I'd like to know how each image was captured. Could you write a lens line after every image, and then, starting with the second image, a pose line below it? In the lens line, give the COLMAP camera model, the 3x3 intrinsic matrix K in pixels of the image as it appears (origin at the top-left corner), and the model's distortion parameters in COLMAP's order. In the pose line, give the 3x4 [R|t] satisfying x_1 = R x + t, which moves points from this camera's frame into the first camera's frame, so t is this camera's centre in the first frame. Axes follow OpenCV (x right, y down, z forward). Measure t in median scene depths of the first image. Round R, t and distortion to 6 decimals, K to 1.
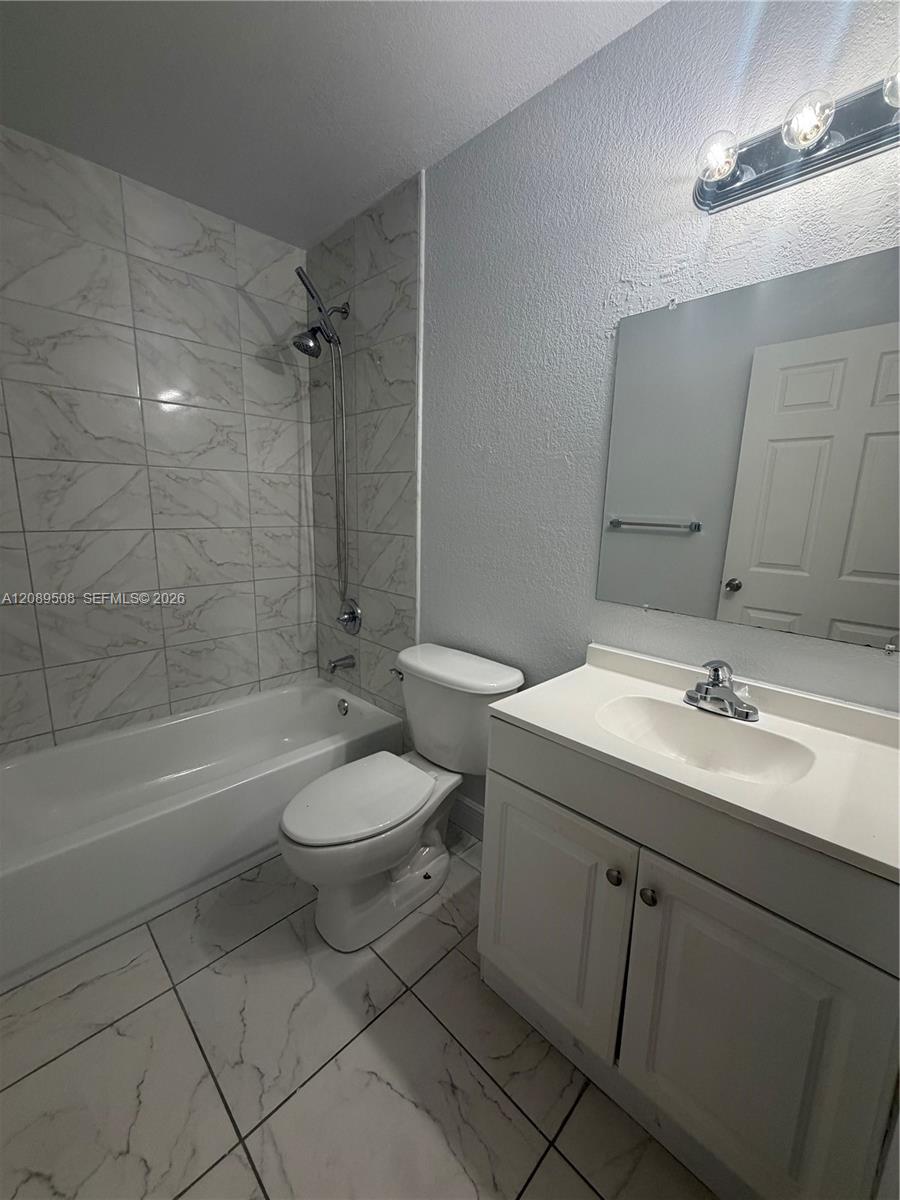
lens RADIAL K [[479.7, 0, 448.3], [0, 479.7, 599.0], [0, 0, 1]] dist [-0.000072, 0.000223]
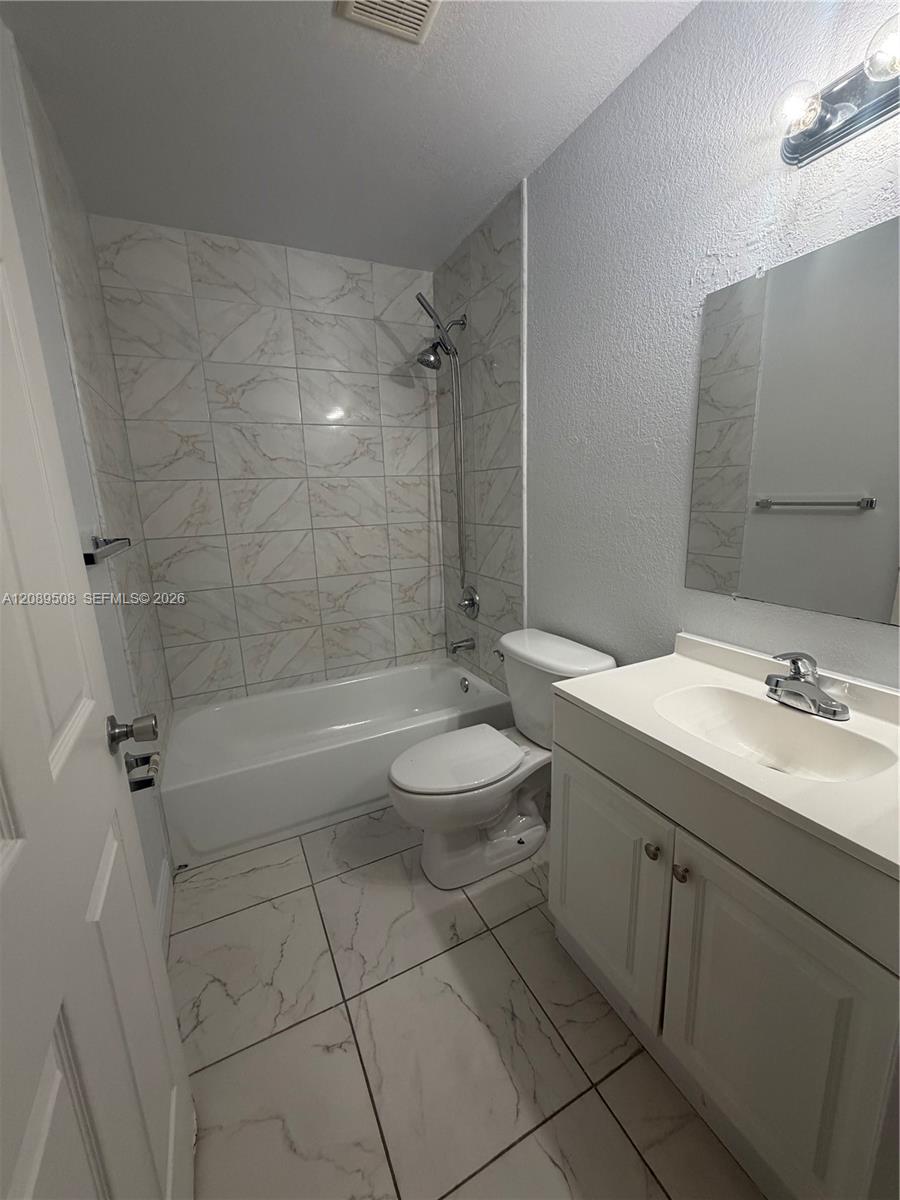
lens RADIAL K [[479.7, 0, 448.5], [0, 479.7, 599.1], [0, 0, 1]] dist [-0.000072, 0.000223]
pose [[0.945452, 0.013833, -0.325468, 0.162901], [-0.006514, 0.999701, 0.023568, 0.004689], [0.325696, -0.020162, 0.945259, -0.077223]]
